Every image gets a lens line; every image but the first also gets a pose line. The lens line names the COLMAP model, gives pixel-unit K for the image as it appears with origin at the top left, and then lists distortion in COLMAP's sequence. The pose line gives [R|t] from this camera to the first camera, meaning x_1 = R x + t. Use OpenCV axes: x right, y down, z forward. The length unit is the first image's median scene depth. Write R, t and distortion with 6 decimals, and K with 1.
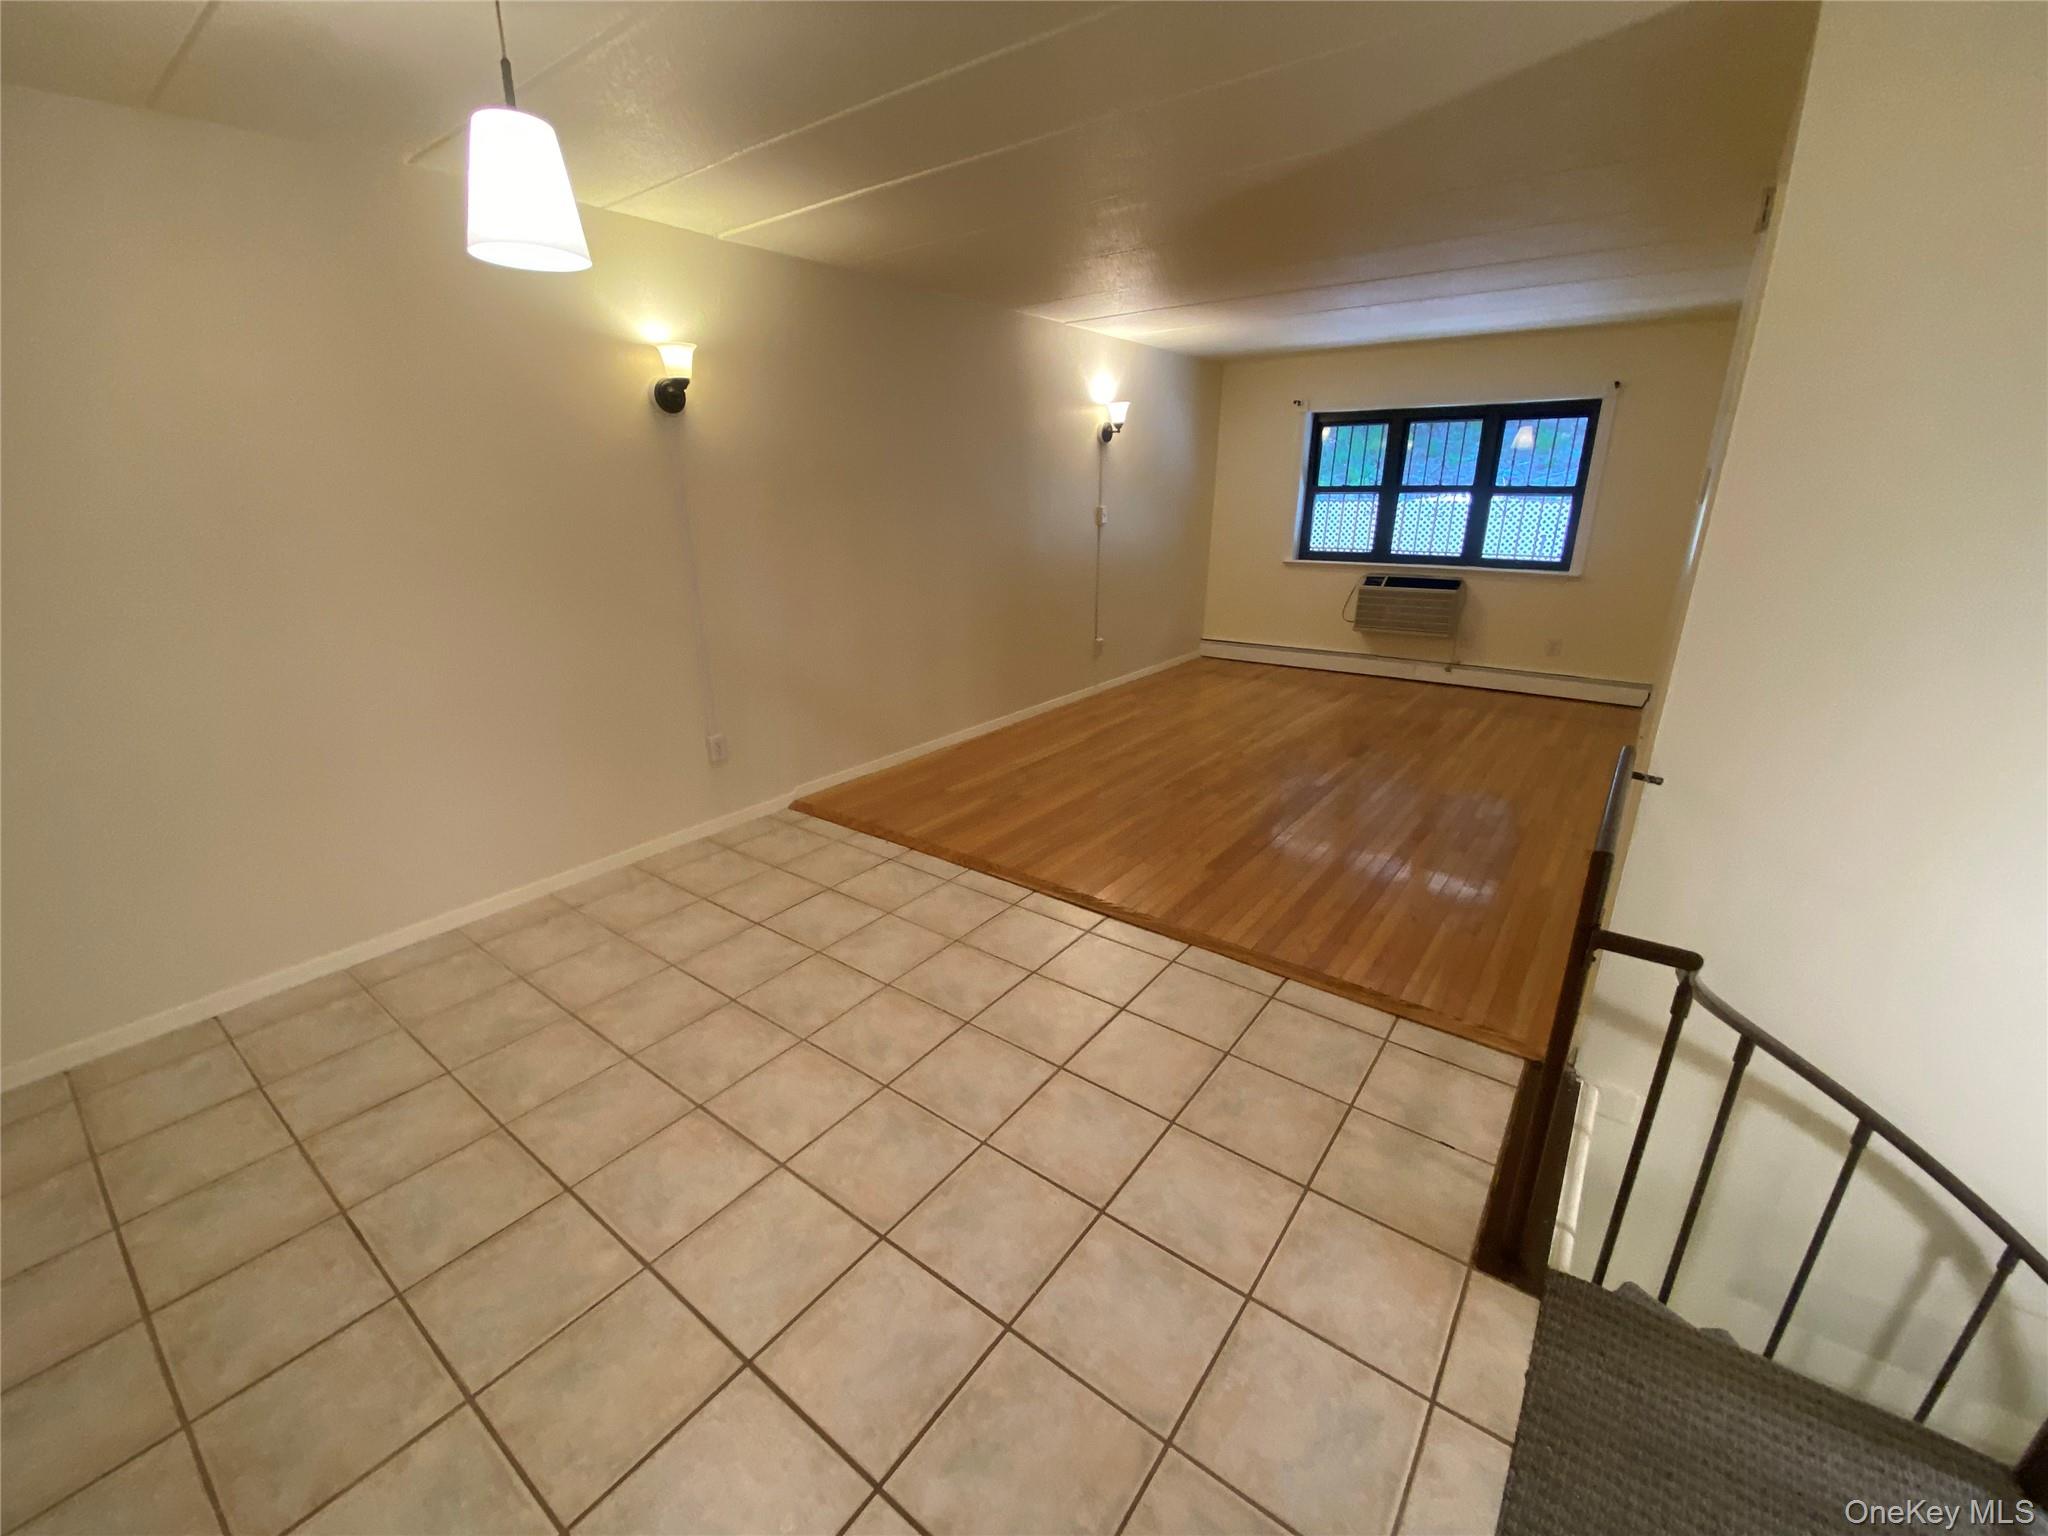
lens RADIAL K [[829.2, 0, 1017.7], [0, 829.2, 770.4], [0, 0, 1]] dist [0.035063, -0.029235]
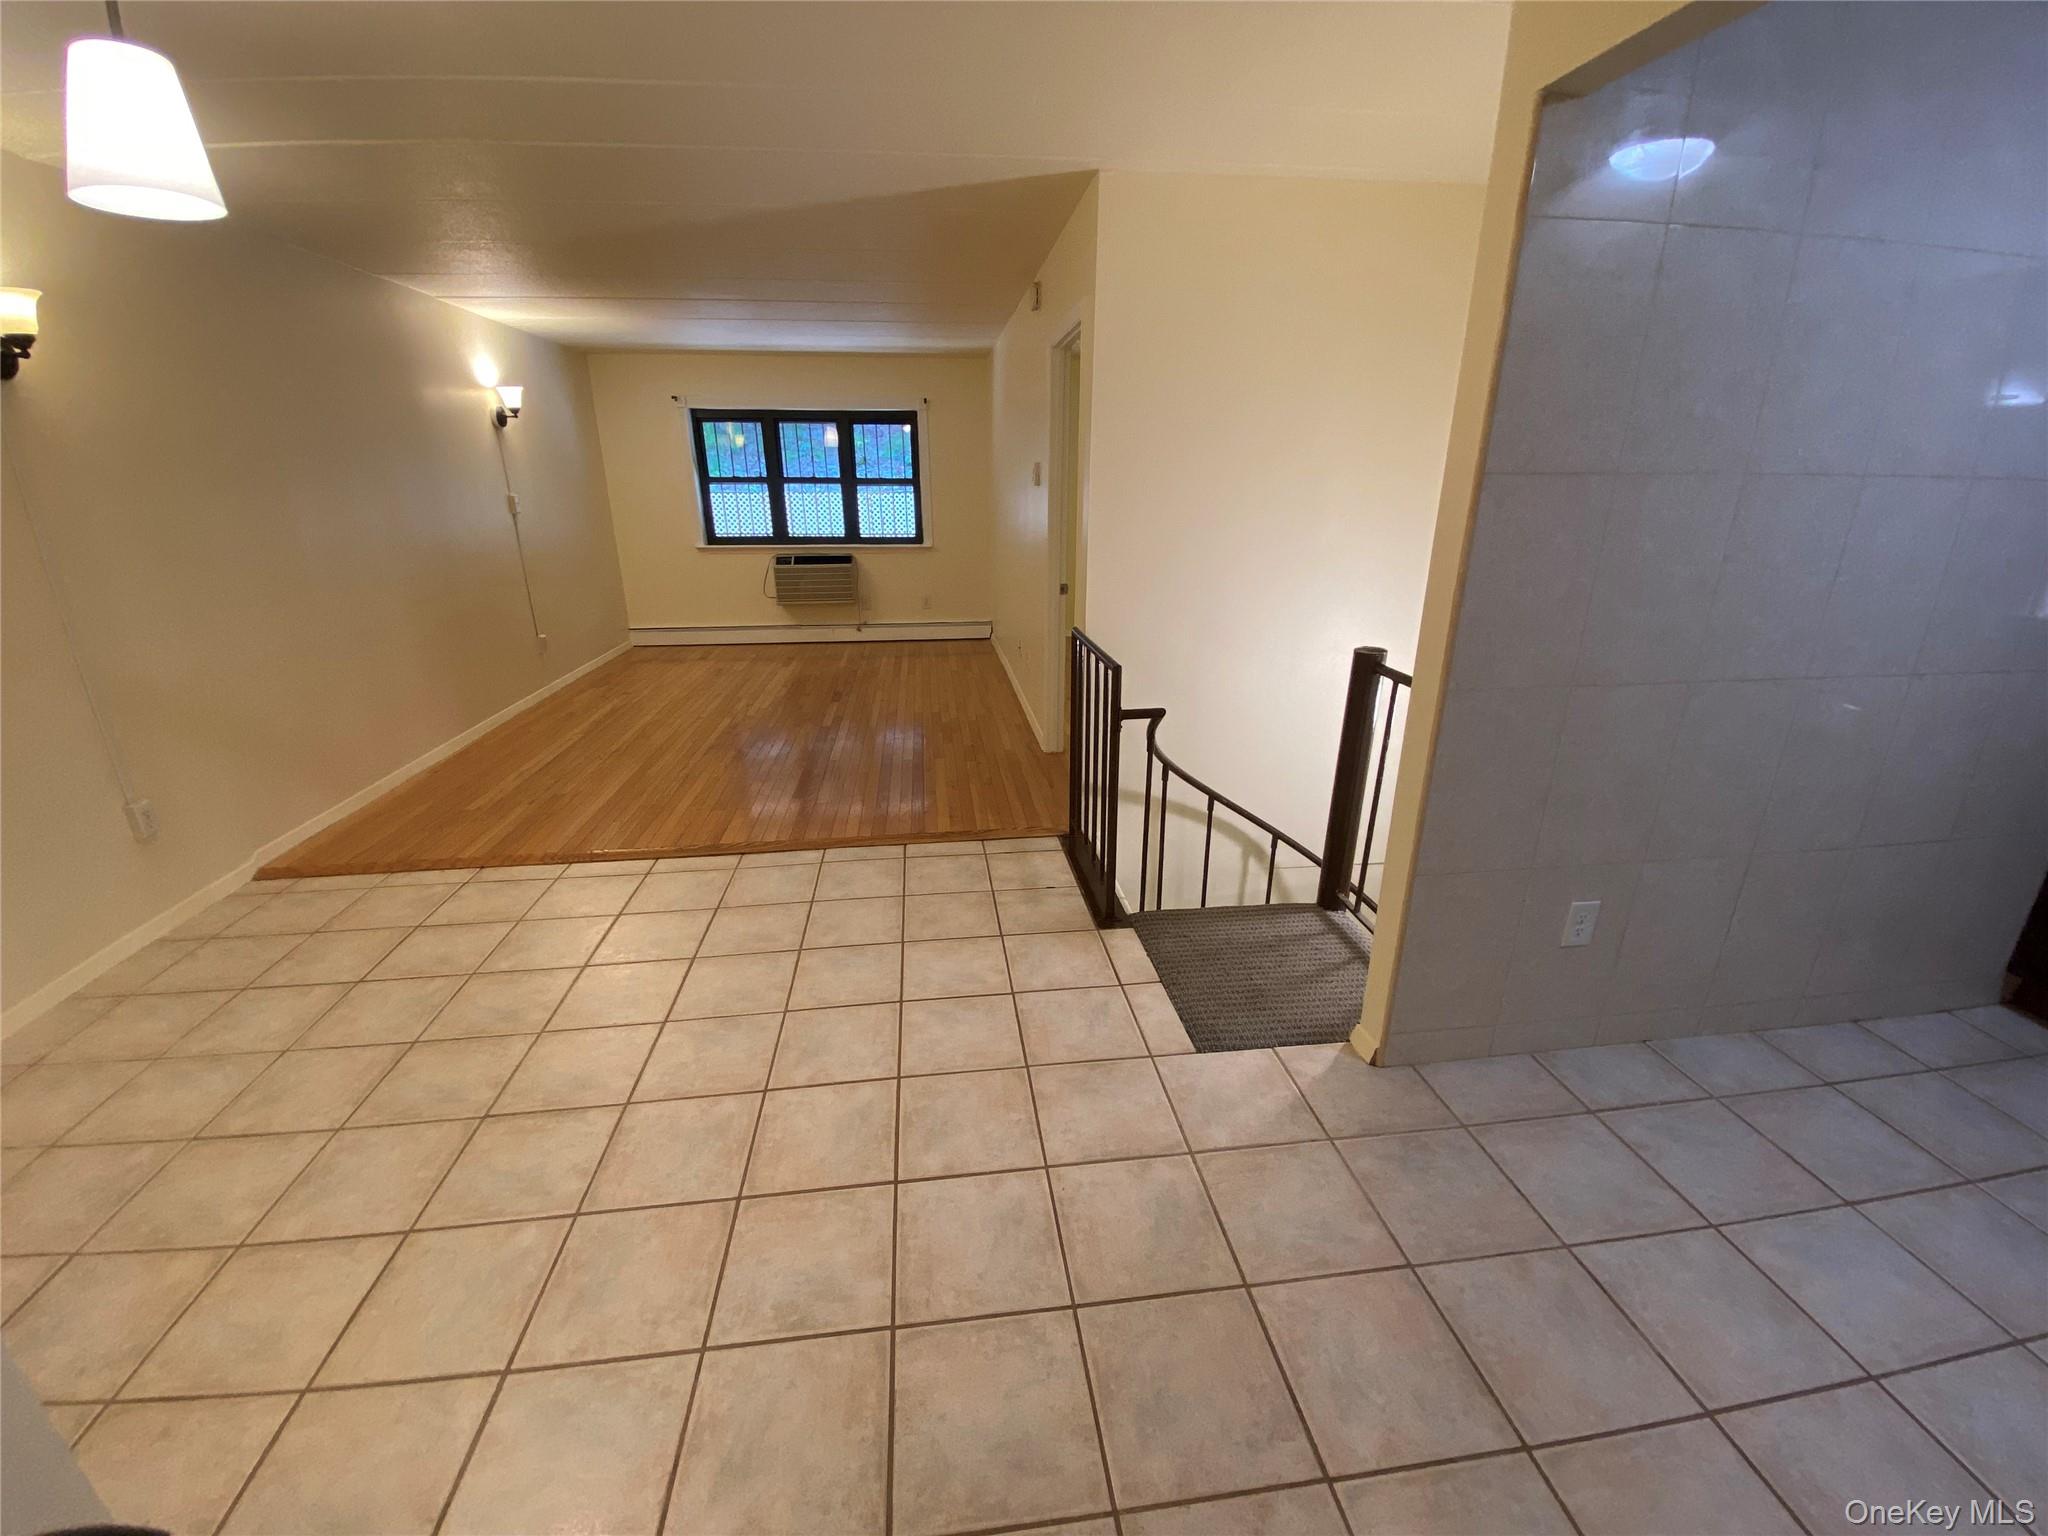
lens RADIAL K [[829.2, 0, 1017.7], [0, 829.2, 770.4], [0, 0, 1]] dist [0.035063, -0.029235]
pose [[0.719457, -0.229491, 0.655527, -0.284176], [0.227441, 0.969639, 0.089836, 0.042788], [-0.656241, 0.084461, 0.749809, -0.085200]]
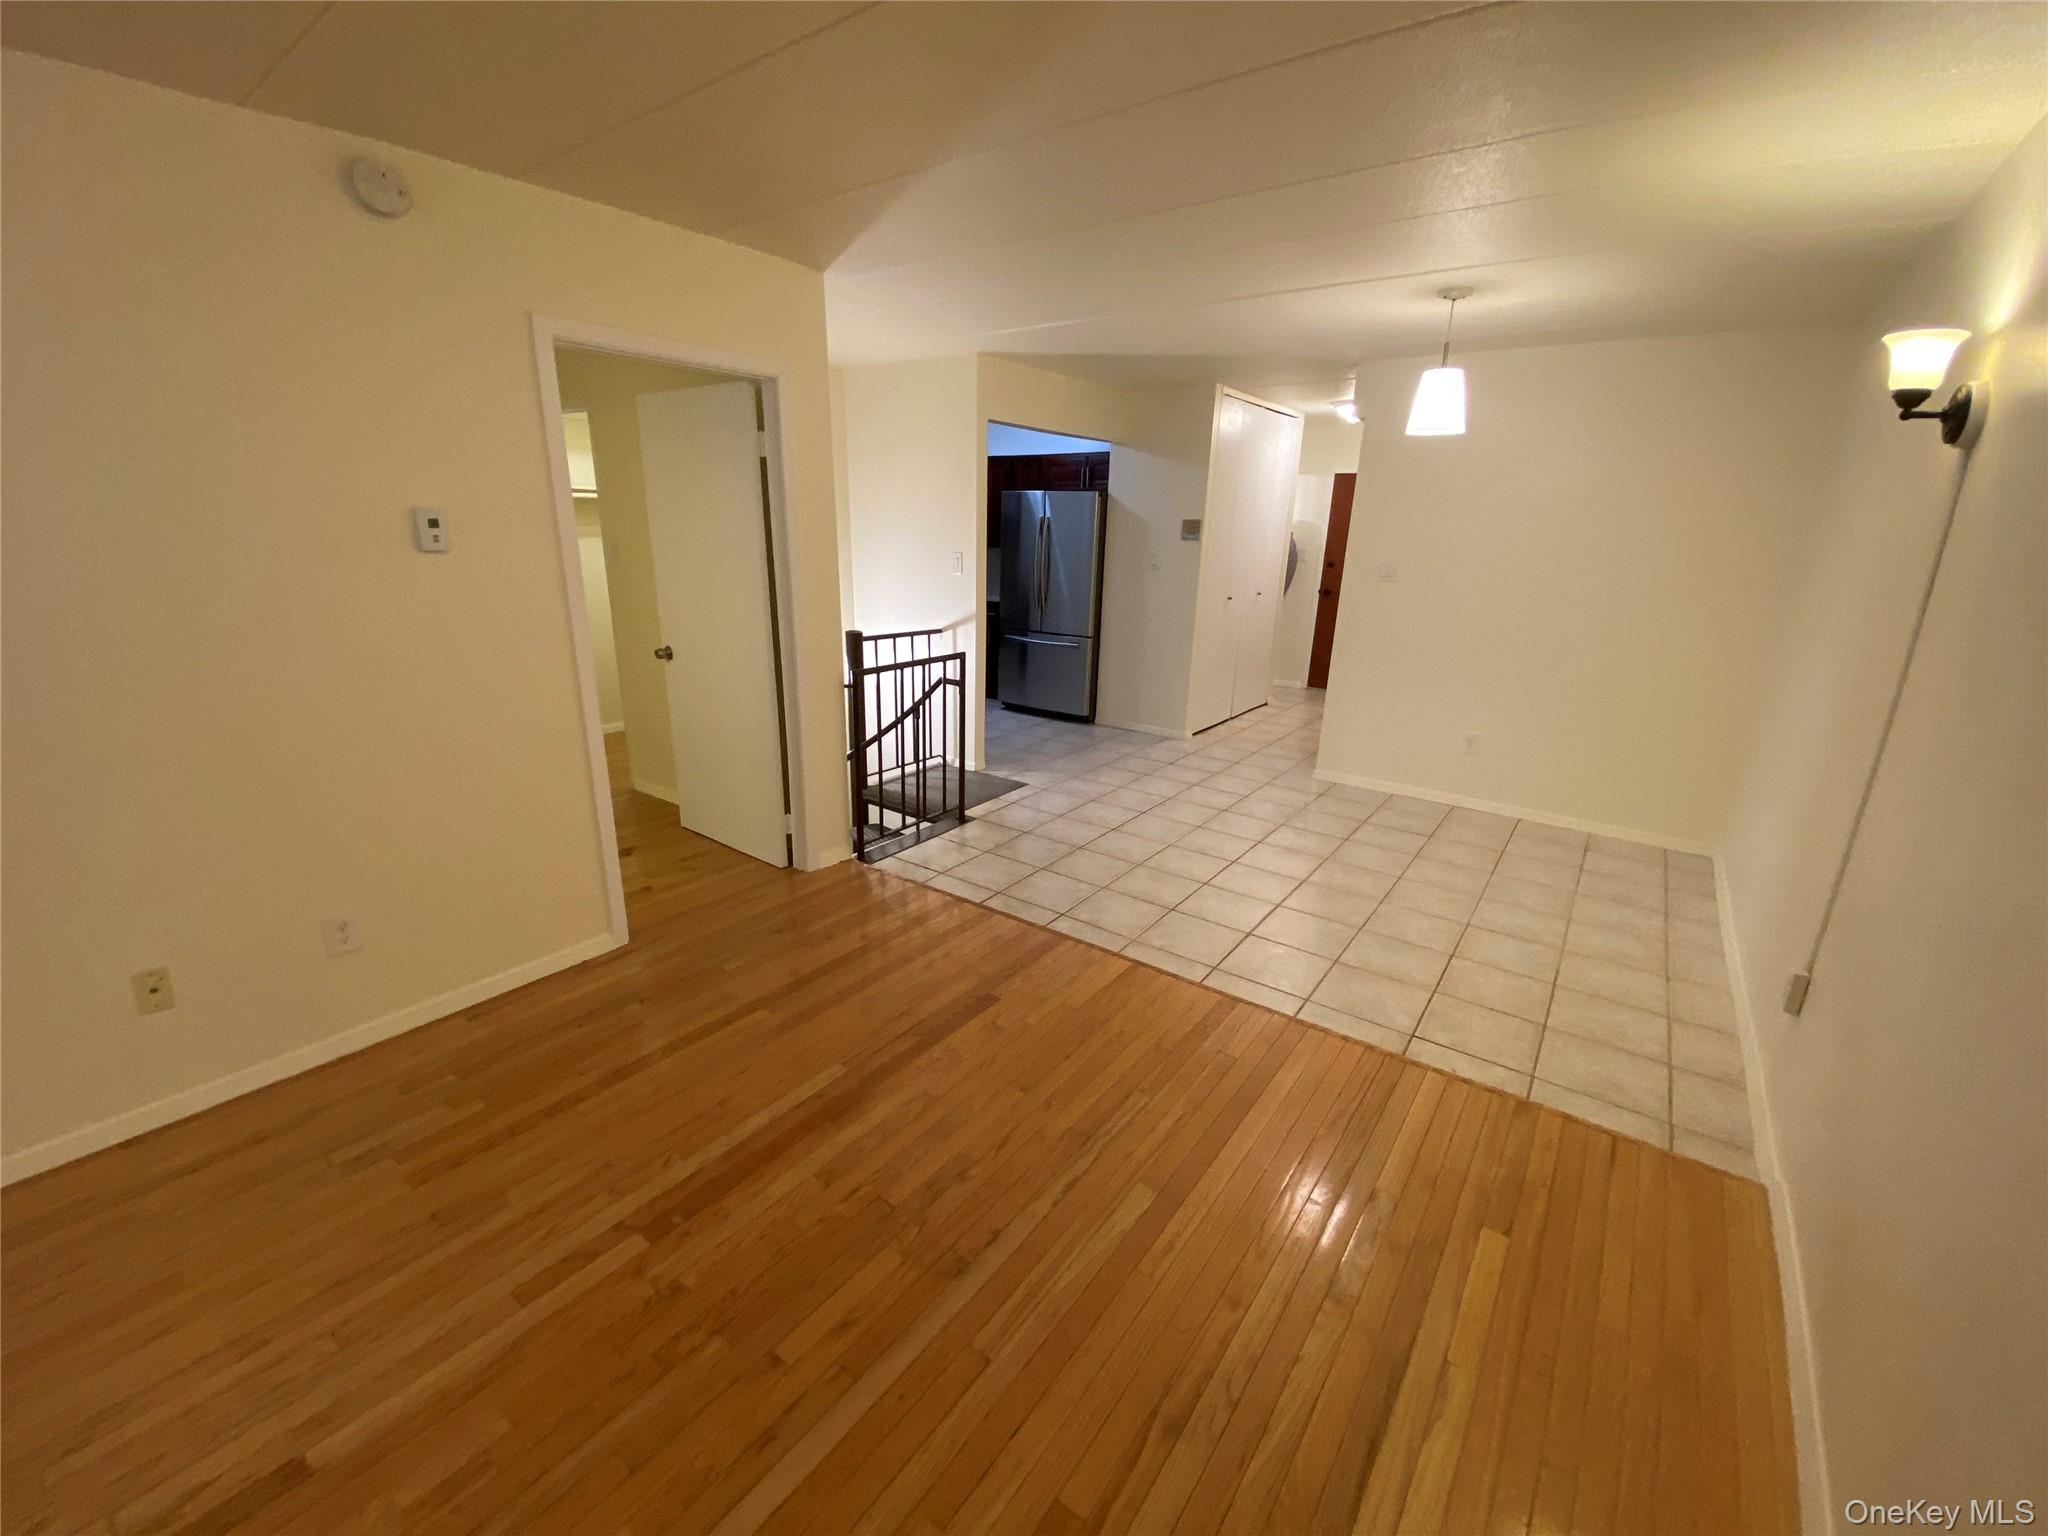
lens RADIAL K [[829.2, 0, 1017.7], [0, 829.2, 770.4], [0, 0, 1]] dist [0.035063, -0.029235]
pose [[-0.999728, -0.014209, -0.018481, 0.214459], [-0.022300, 0.813847, 0.580651, -0.505779], [0.006790, 0.580905, -0.813943, 1.439219]]
